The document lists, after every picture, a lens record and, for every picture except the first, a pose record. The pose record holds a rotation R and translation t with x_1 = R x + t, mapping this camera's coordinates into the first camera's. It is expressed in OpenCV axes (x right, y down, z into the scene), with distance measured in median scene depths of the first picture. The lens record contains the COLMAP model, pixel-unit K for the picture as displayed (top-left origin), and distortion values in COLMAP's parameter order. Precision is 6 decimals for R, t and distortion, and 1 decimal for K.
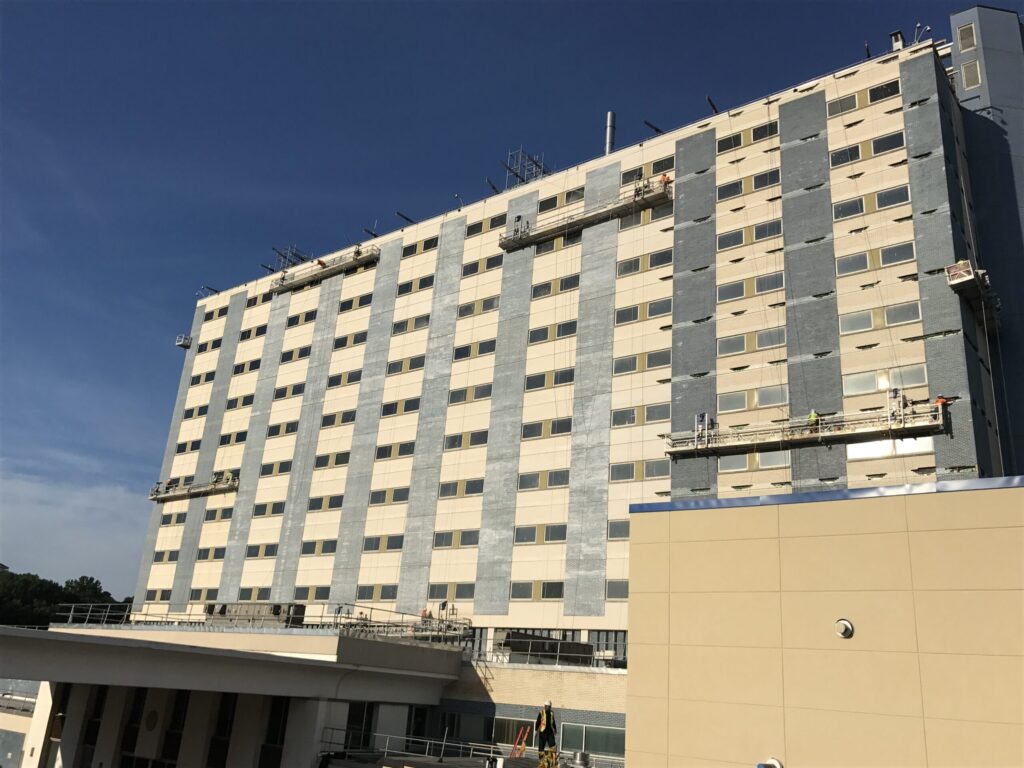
lens RADIAL K [[882.3, 0, 511.8], [0, 882.3, 383.0], [0, 0, 1]] dist [0.000928, -0.008127]
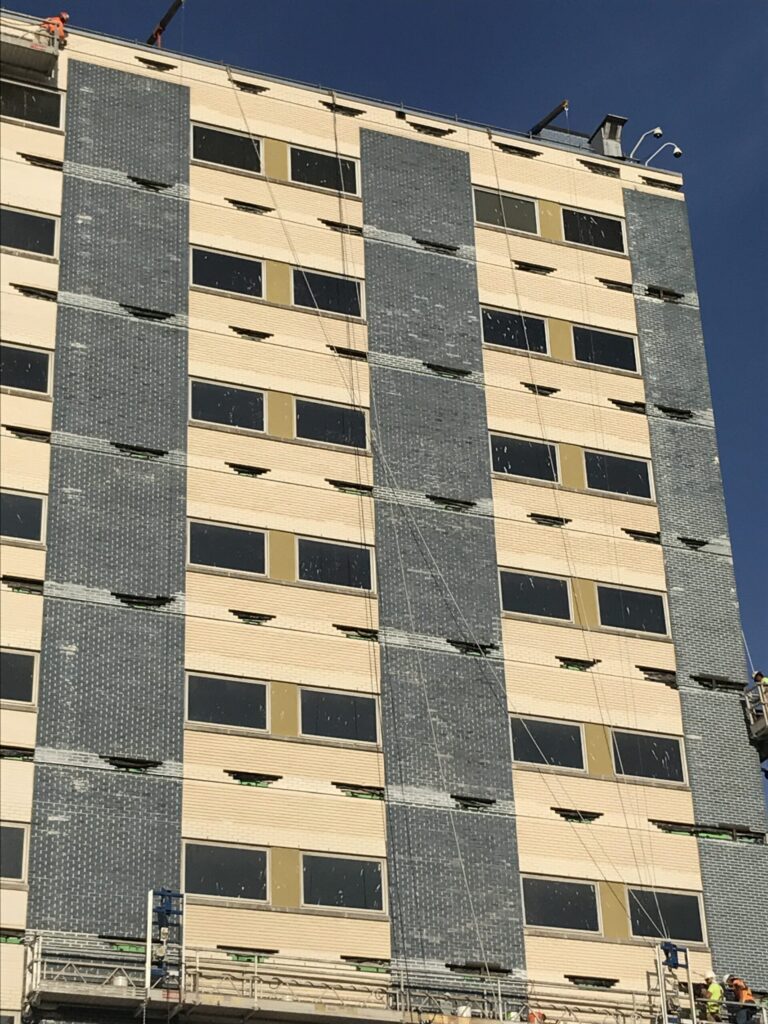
lens RADIAL K [[2039.2, 0, 384.1], [0, 2039.2, 510.2], [0, 0, 1]] dist [0.189431, 0.000000]
pose [[0.498531, 0.335581, 0.799282, -0.380612], [-0.220708, 0.940781, -0.257329, 0.078090], [-0.838305, -0.048121, 0.543074, 0.526575]]
